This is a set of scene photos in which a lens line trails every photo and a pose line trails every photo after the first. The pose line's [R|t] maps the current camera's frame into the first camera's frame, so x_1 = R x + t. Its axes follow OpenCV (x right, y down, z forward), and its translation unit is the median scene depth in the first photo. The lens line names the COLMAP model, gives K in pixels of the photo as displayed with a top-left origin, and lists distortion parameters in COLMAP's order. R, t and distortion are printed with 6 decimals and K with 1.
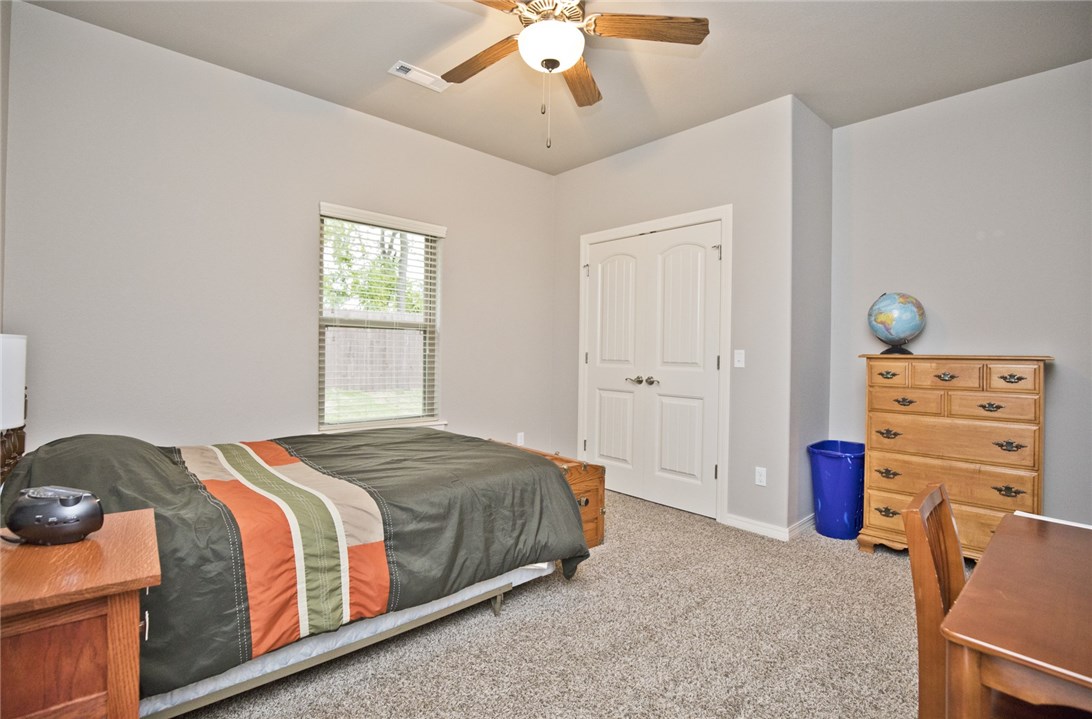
lens RADIAL K [[505.2, 0, 545.0], [0, 505.2, 356.3], [0, 0, 1]] dist [-0.034193, 0.006514]
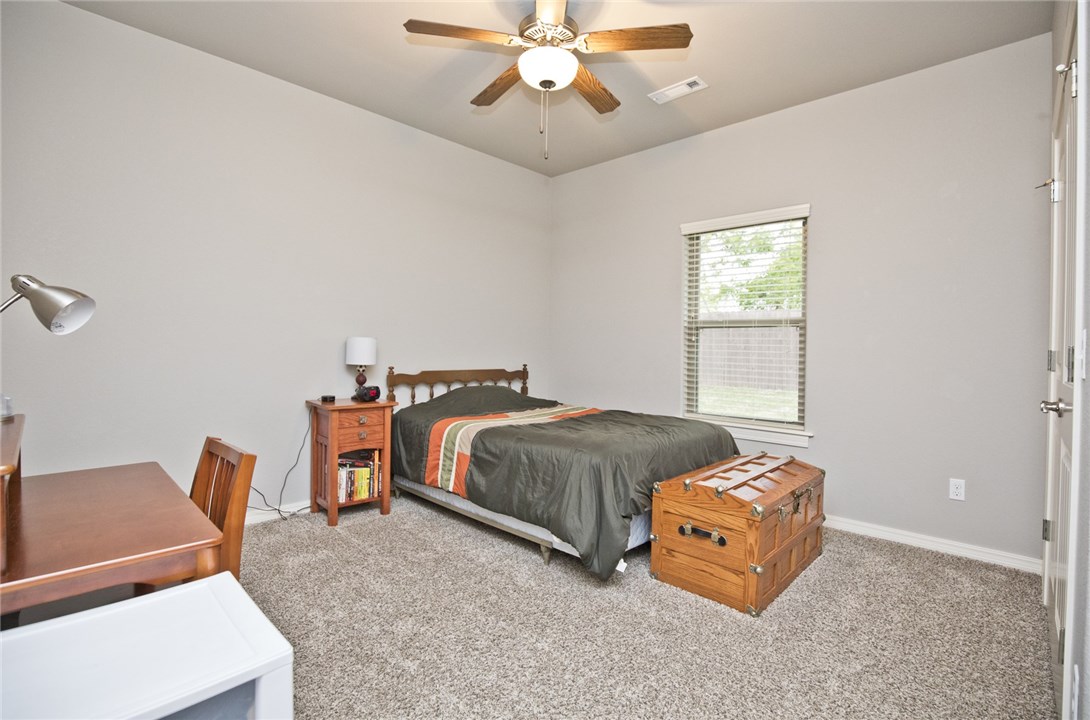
lens RADIAL K [[504.3, 0, 544.4], [0, 504.3, 355.9], [0, 0, 1]] dist [-0.034193, 0.006514]
pose [[0.062725, -0.004118, -0.998022, 1.086134], [-0.026049, 0.999644, -0.005762, 0.030558], [0.997691, 0.026359, 0.062595, 0.902453]]
